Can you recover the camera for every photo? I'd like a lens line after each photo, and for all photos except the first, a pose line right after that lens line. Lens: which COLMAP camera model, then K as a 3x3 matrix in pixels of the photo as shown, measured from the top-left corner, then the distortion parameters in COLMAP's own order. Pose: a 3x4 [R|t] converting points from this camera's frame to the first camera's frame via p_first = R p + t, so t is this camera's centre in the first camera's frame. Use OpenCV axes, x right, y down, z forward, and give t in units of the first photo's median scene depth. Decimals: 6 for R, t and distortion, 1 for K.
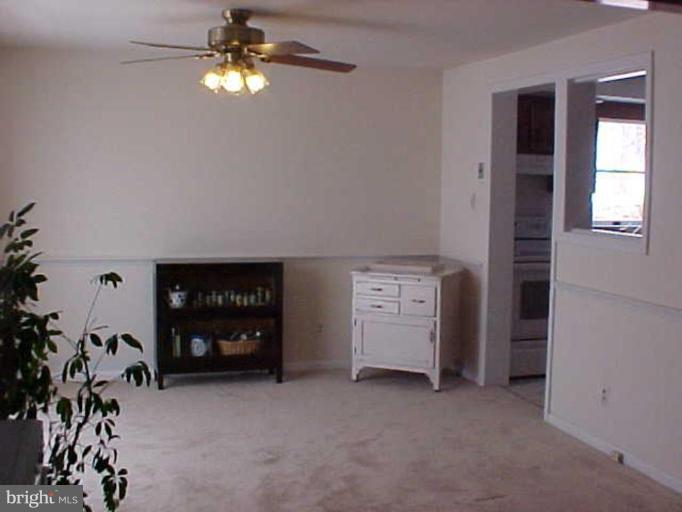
lens RADIAL K [[753.5, 0, 342.1], [0, 753.5, 221.3], [0, 0, 1]] dist [-0.224626, 0.361614]
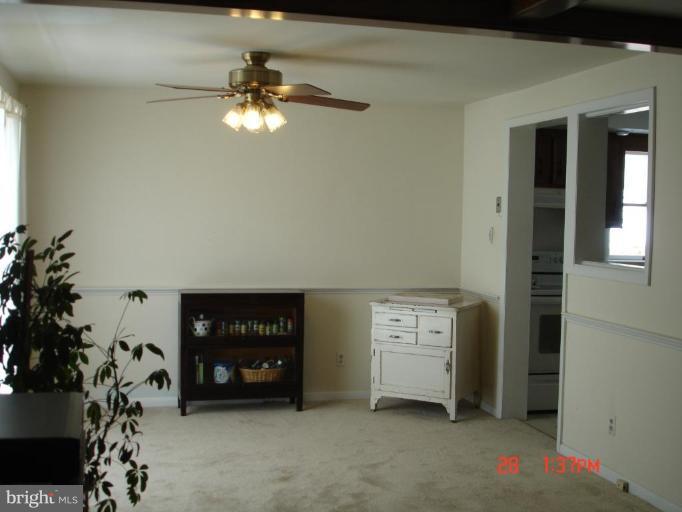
lens RADIAL K [[842.6, 0, 341.0], [0, 842.6, 256.0], [0, 0, 1]] dist [-0.006667, 0.003394]
pose [[0.997864, 0.006226, -0.065027, 0.057946], [-0.006634, 0.999960, -0.006062, 0.012751], [0.064987, 0.006480, 0.997865, -0.190199]]
